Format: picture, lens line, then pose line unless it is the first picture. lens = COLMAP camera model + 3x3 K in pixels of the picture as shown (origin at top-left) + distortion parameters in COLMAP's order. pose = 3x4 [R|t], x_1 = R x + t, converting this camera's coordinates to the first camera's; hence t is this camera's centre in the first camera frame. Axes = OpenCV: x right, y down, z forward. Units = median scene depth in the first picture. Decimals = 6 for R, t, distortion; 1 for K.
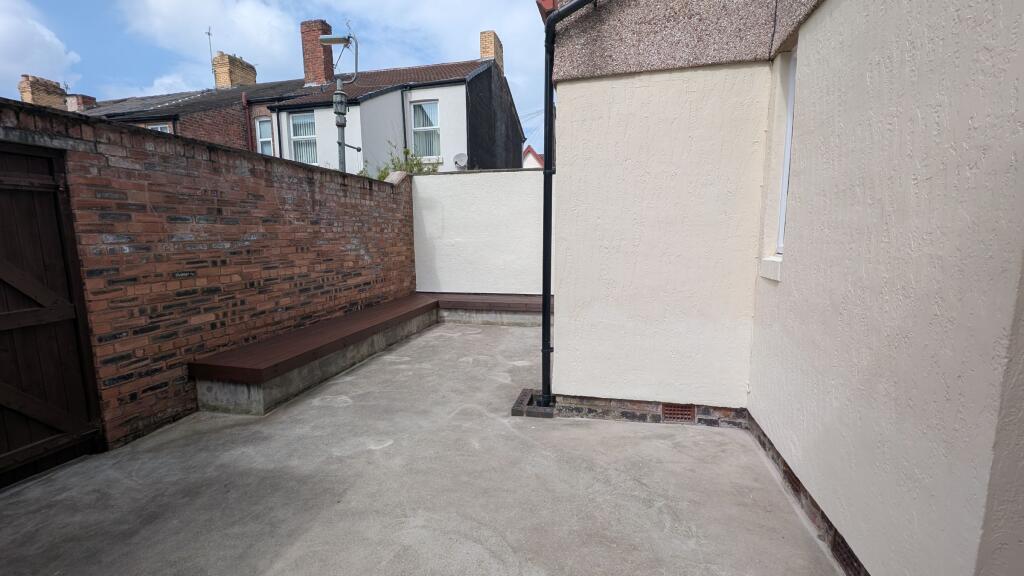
lens RADIAL K [[413.8, 0, 513.4], [0, 413.8, 288.4], [0, 0, 1]] dist [-0.000984, -0.001349]
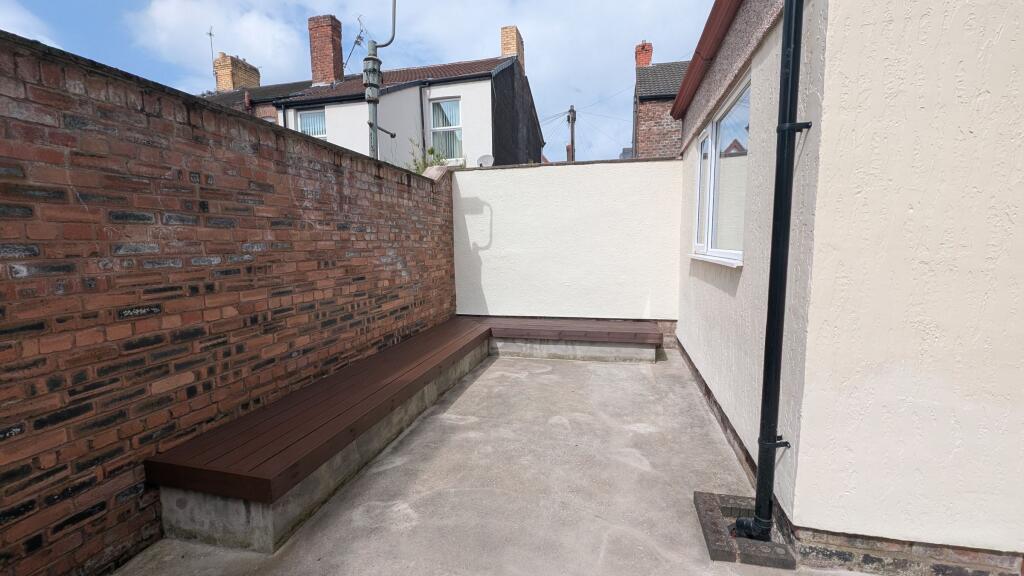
lens RADIAL K [[413.8, 0, 513.5], [0, 413.8, 289.2], [0, 0, 1]] dist [-0.000984, -0.001349]
pose [[0.999985, -0.005032, -0.002364, -0.216365], [0.004977, 0.999730, -0.022691, -0.040273], [0.002478, 0.022679, 0.999740, 0.339474]]
